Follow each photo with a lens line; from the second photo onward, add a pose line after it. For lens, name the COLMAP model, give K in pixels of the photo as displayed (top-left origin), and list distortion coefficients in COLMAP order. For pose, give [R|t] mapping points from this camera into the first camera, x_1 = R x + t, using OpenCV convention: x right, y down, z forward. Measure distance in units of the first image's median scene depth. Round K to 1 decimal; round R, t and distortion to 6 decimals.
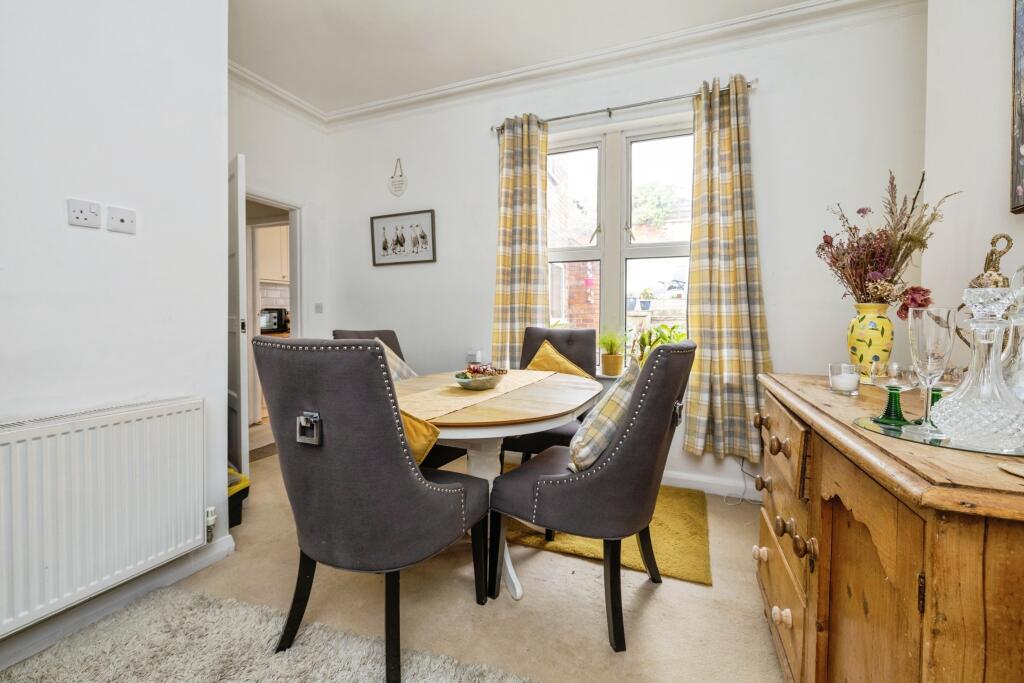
lens RADIAL K [[442.7, 0, 507.7], [0, 442.7, 331.0], [0, 0, 1]] dist [-0.002842, -0.000134]
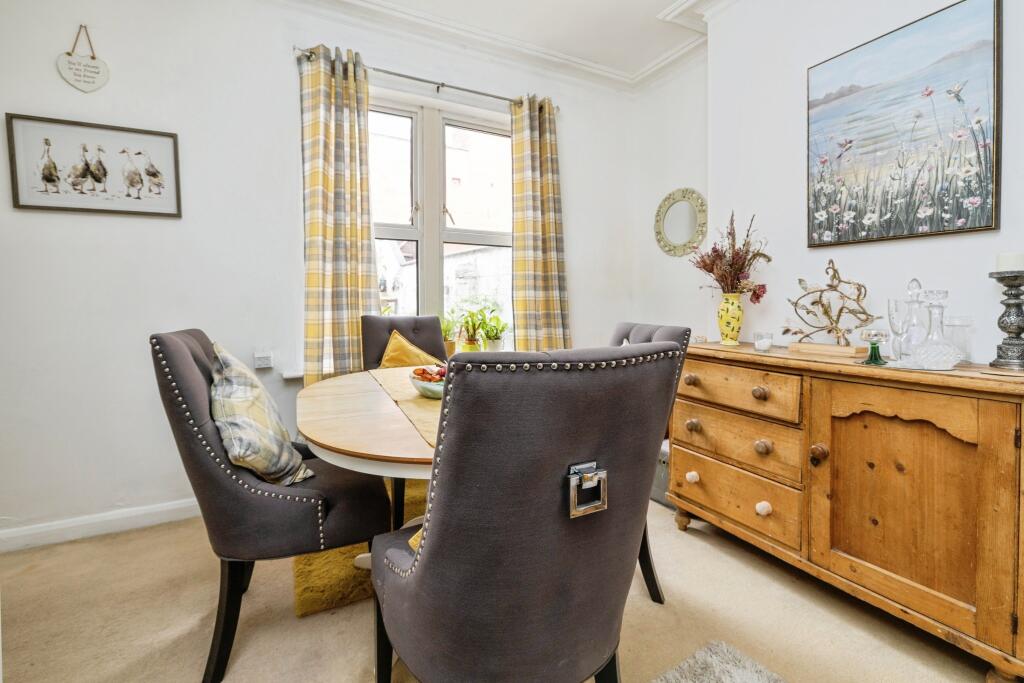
lens RADIAL K [[442.7, 0, 496.2], [0, 442.7, 309.8], [0, 0, 1]] dist [-0.002842, -0.000134]
pose [[0.640869, -0.027719, 0.767150, -0.407717], [0.028424, 0.999519, 0.012370, -0.021714], [-0.767124, 0.013878, 0.641349, 0.279693]]
